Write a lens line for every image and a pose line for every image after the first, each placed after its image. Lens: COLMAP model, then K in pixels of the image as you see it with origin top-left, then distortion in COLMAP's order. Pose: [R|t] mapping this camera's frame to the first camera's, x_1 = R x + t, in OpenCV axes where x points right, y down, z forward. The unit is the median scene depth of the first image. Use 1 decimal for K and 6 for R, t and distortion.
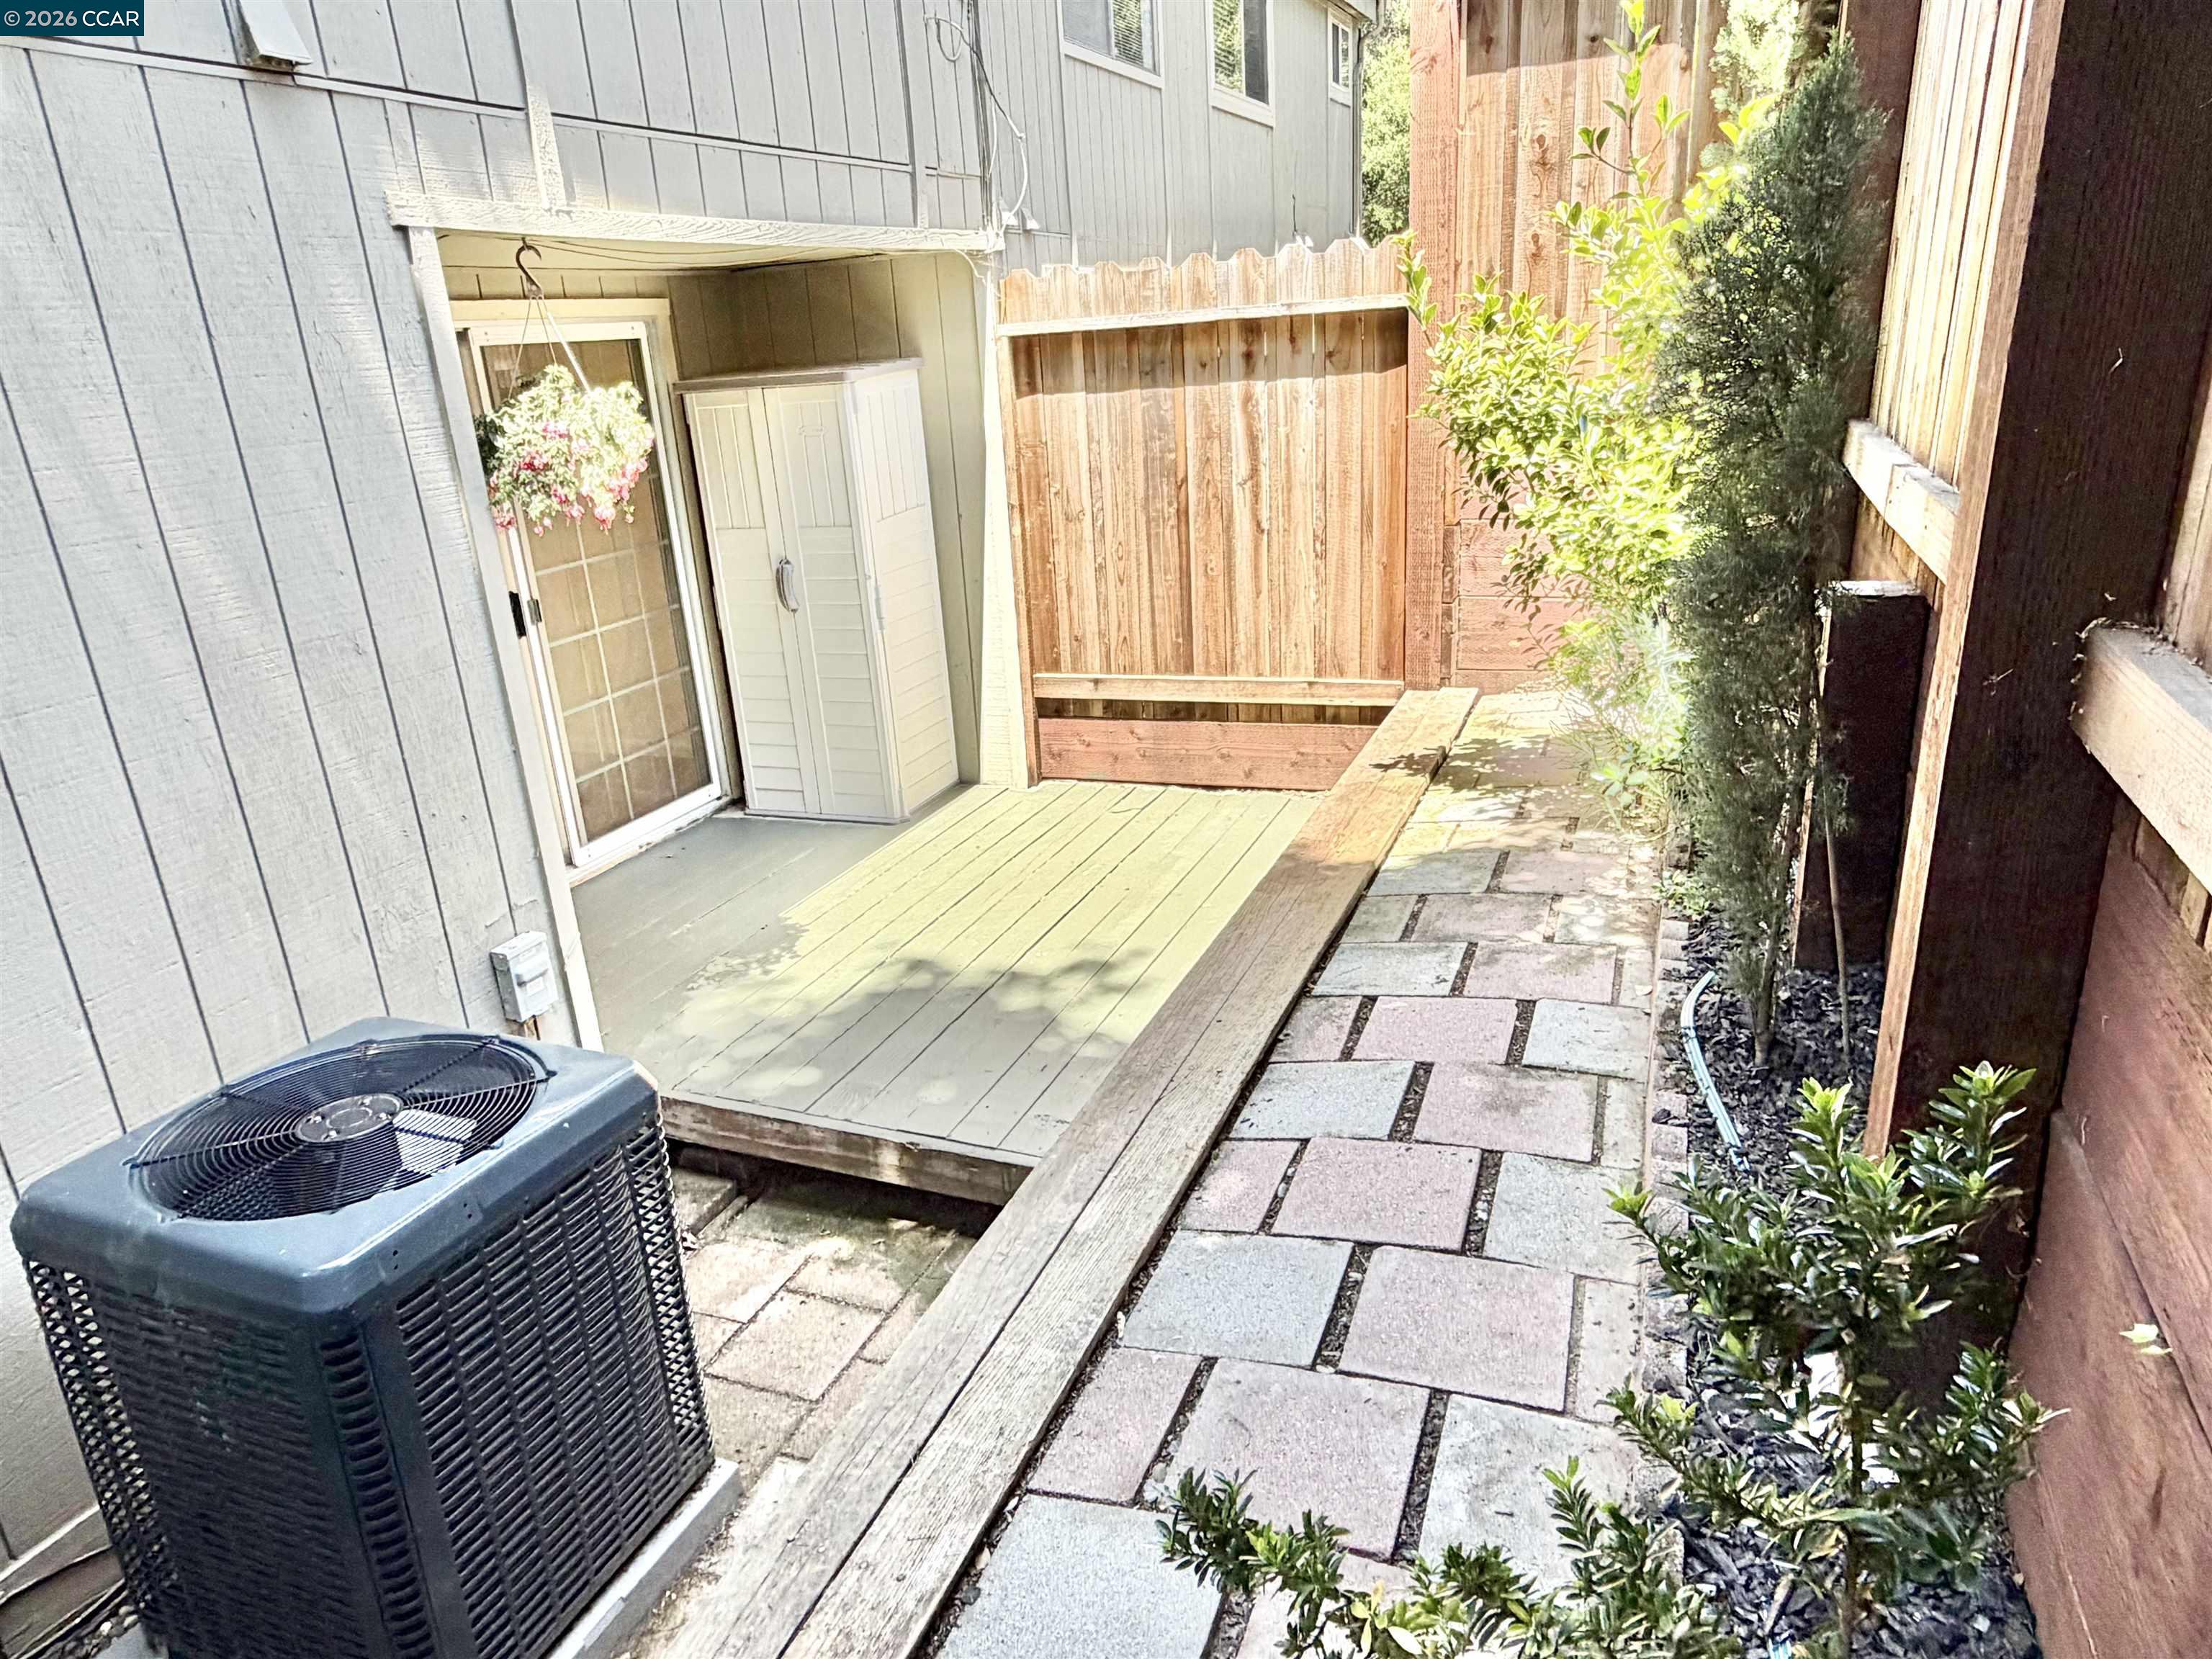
lens RADIAL K [[1408.5, 0, 1101.4], [0, 1408.5, 851.4], [0, 0, 1]] dist [-0.001076, 0.001606]
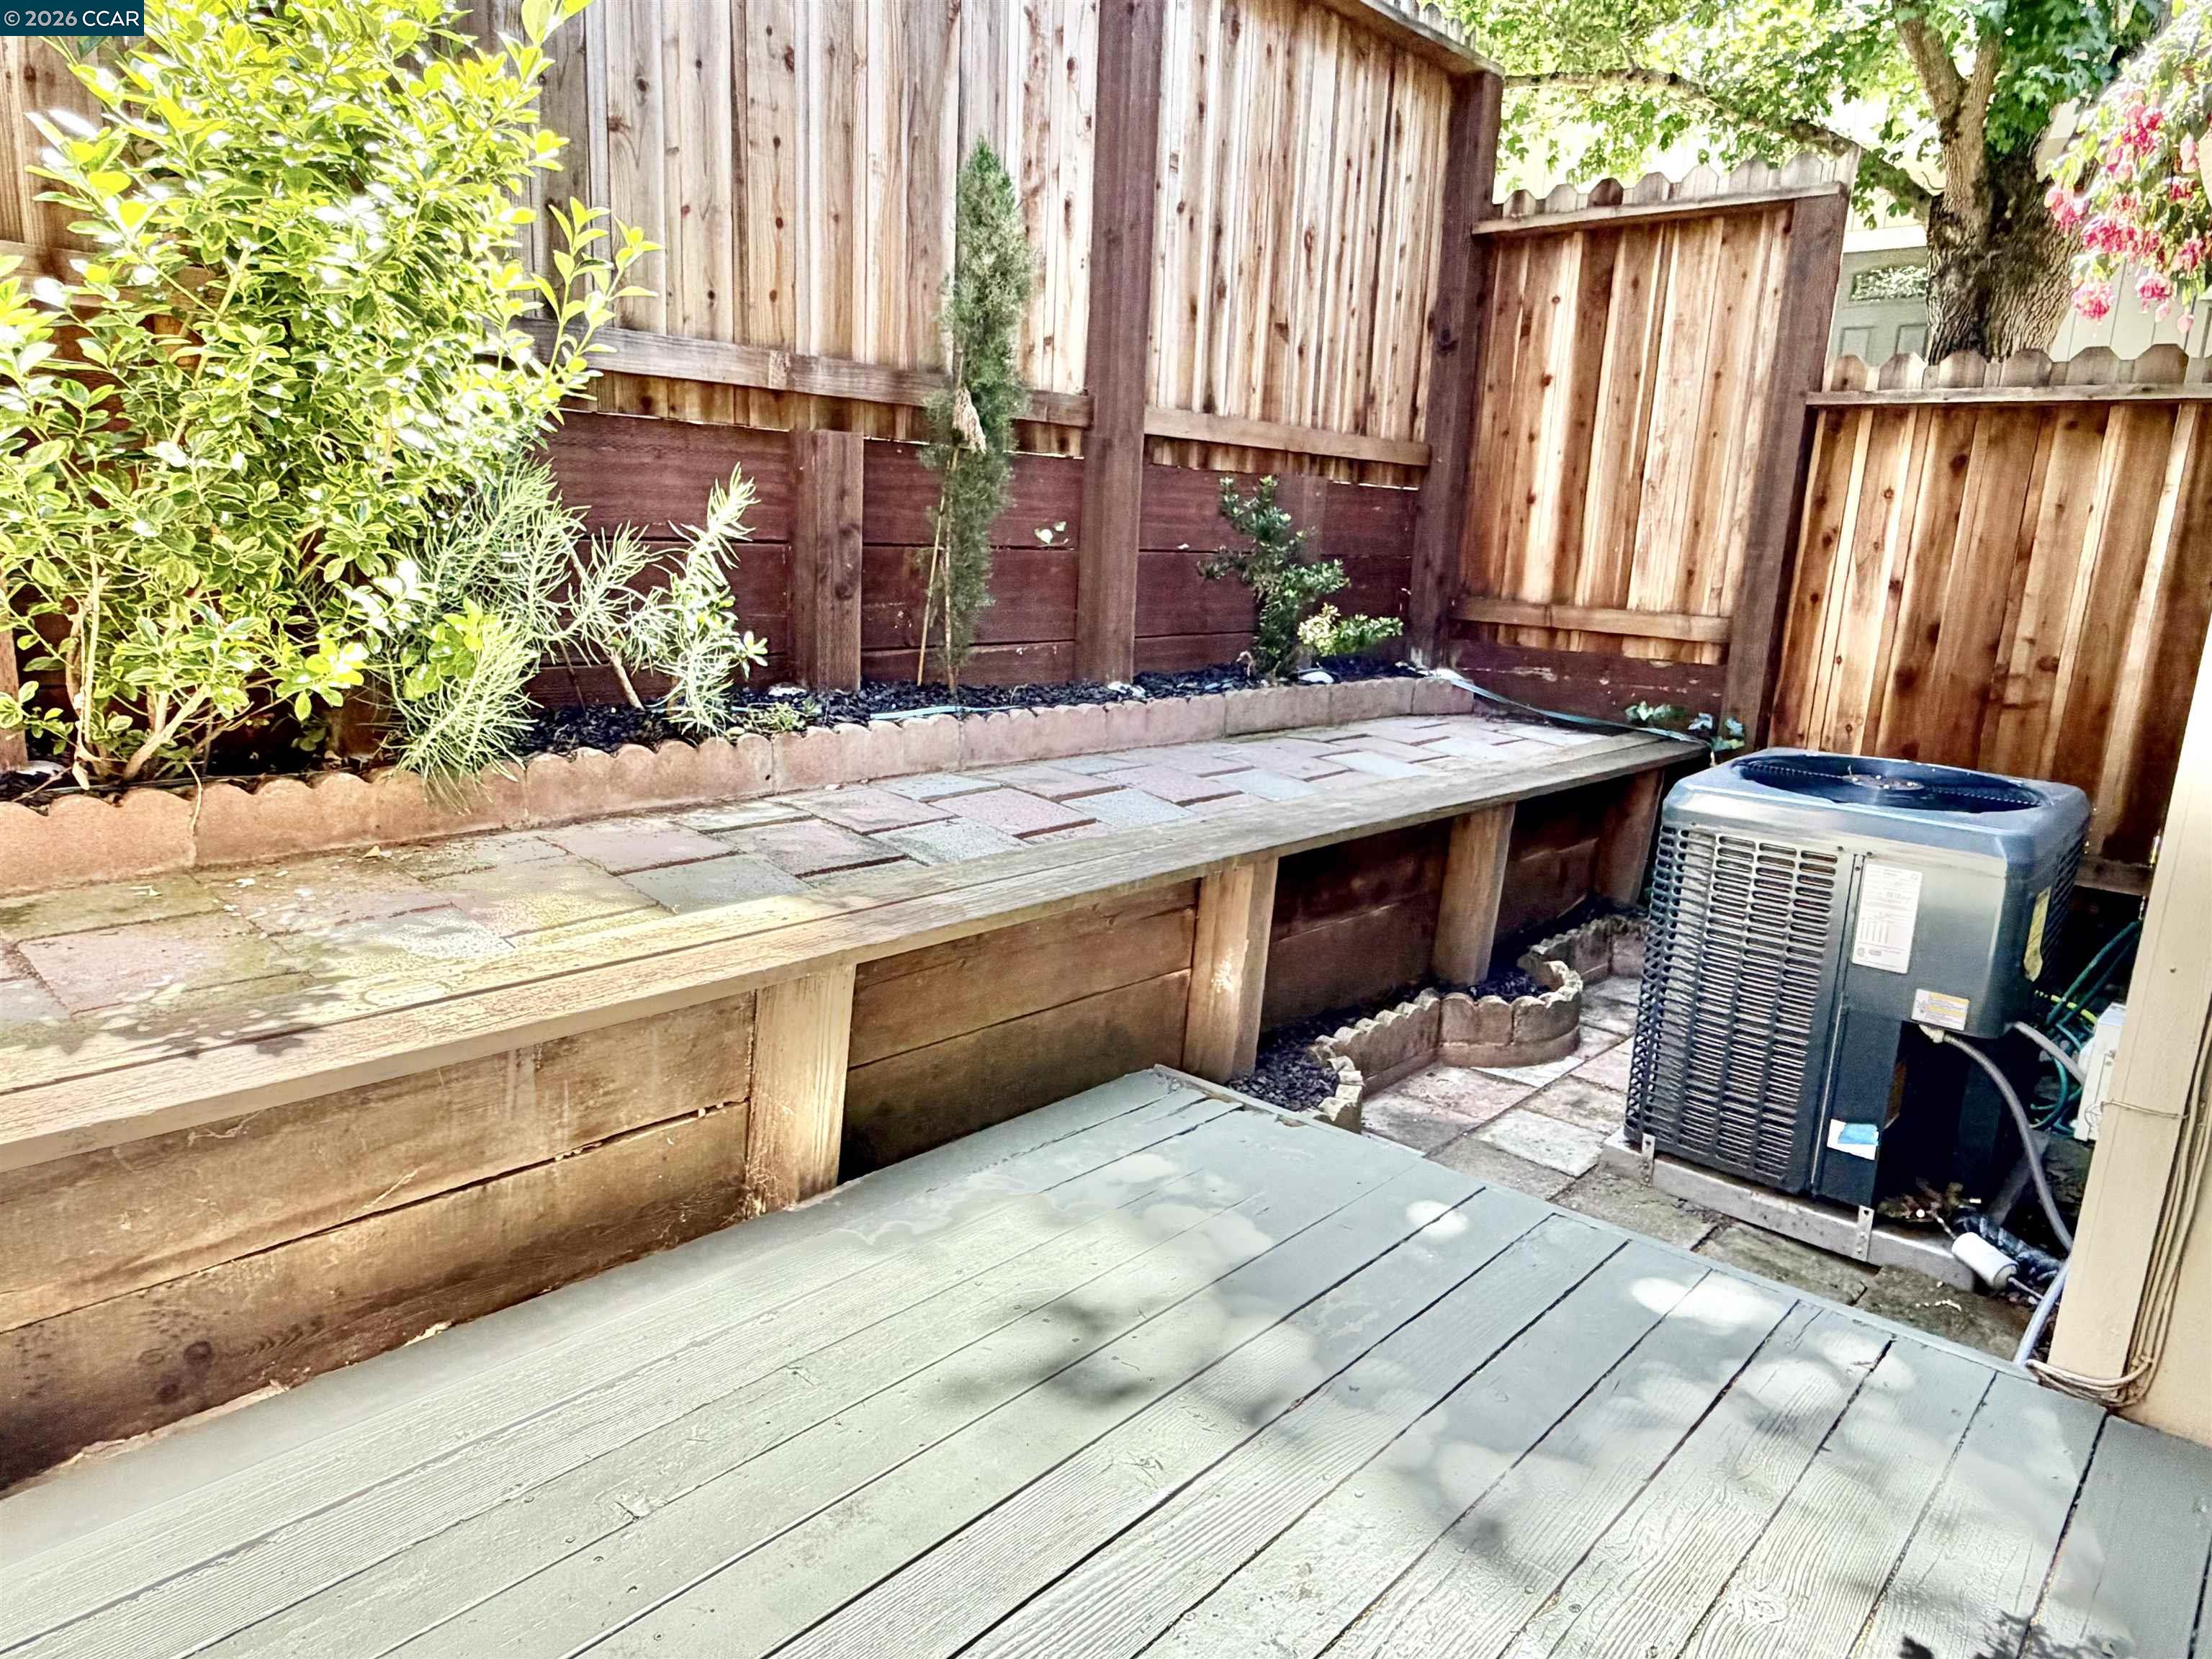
lens RADIAL K [[1408.5, 0, 1101.4], [0, 1408.5, 851.4], [0, 0, 1]] dist [-0.001076, 0.001606]
pose [[-0.945711, -0.049341, 0.321241, -0.150137], [0.129703, 0.848993, 0.512238, -0.293976], [-0.298006, 0.526095, -0.796502, 1.268635]]
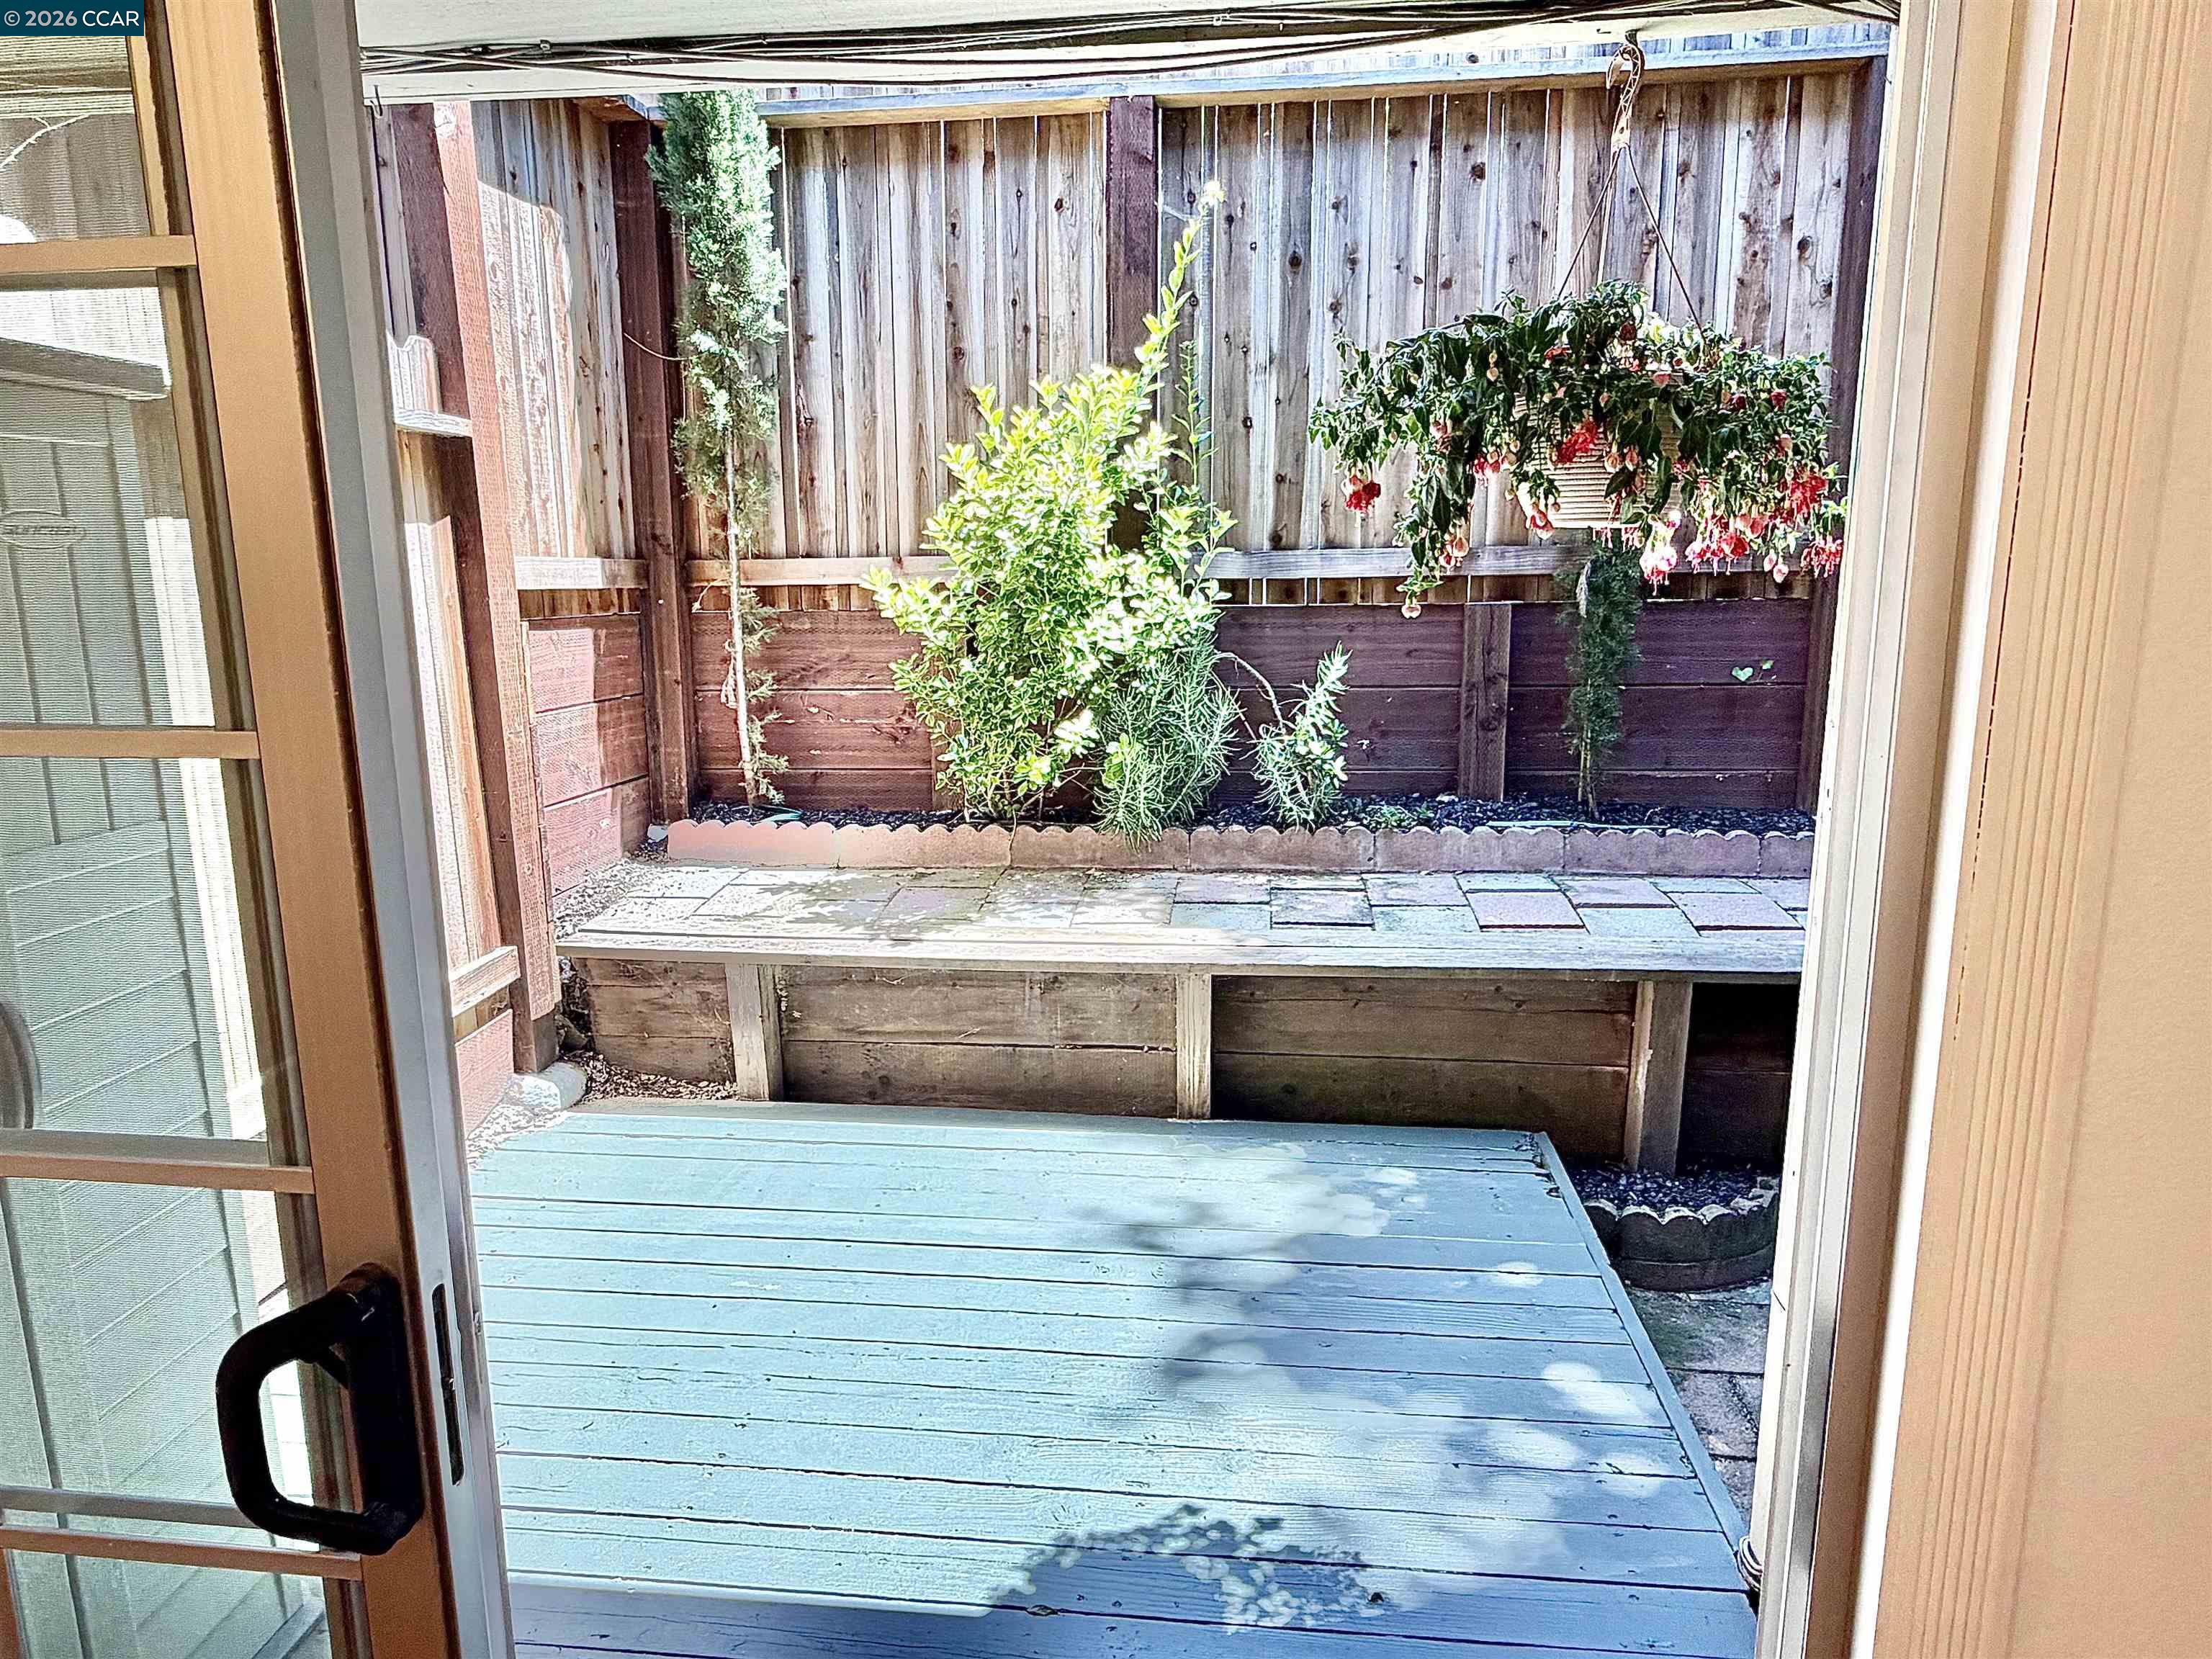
lens RADIAL K [[1408.5, 0, 1101.4], [0, 1408.5, 851.4], [0, 0, 1]] dist [-0.001076, 0.001606]
pose [[-0.279435, -0.118466, 0.952828, -0.679901], [0.361964, 0.906147, 0.218815, -0.270214], [-0.889324, 0.406035, -0.210329, 1.093623]]
